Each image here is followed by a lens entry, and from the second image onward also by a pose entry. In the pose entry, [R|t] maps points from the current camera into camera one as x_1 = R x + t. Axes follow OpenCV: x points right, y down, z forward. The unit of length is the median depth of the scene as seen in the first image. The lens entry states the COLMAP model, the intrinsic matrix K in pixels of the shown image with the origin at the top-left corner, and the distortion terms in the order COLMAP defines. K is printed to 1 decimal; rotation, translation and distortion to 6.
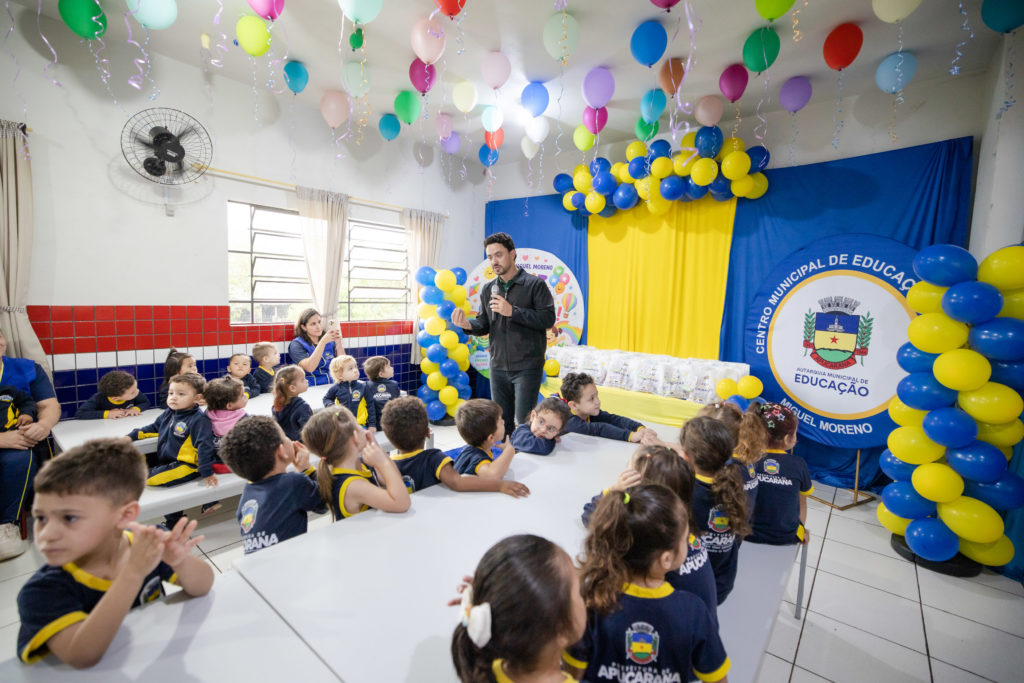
lens RADIAL K [[473.9, 0, 515.2], [0, 473.9, 344.5], [0, 0, 1]] dist [-0.000400, 0.000380]
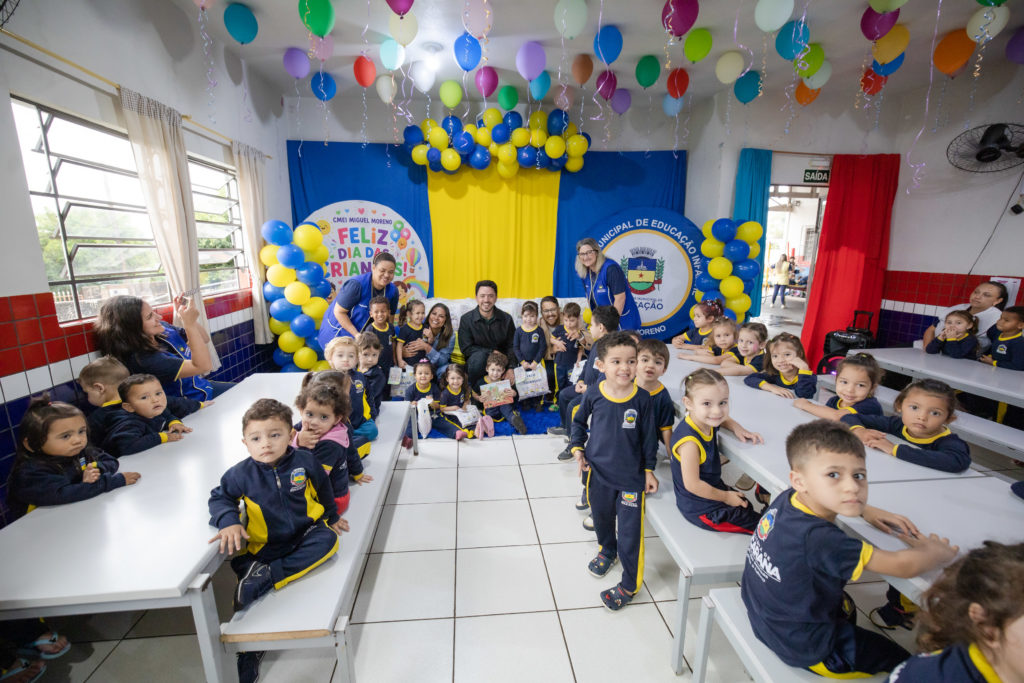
lens RADIAL K [[442.8, 0, 512.2], [0, 442.8, 344.1], [0, 0, 1]] dist [-0.022551, 0.009298]
pose [[0.702392, -0.178351, 0.689084, -0.514974], [0.092054, 0.982730, 0.160522, -0.047548], [-0.705813, -0.049316, 0.706679, 0.212132]]
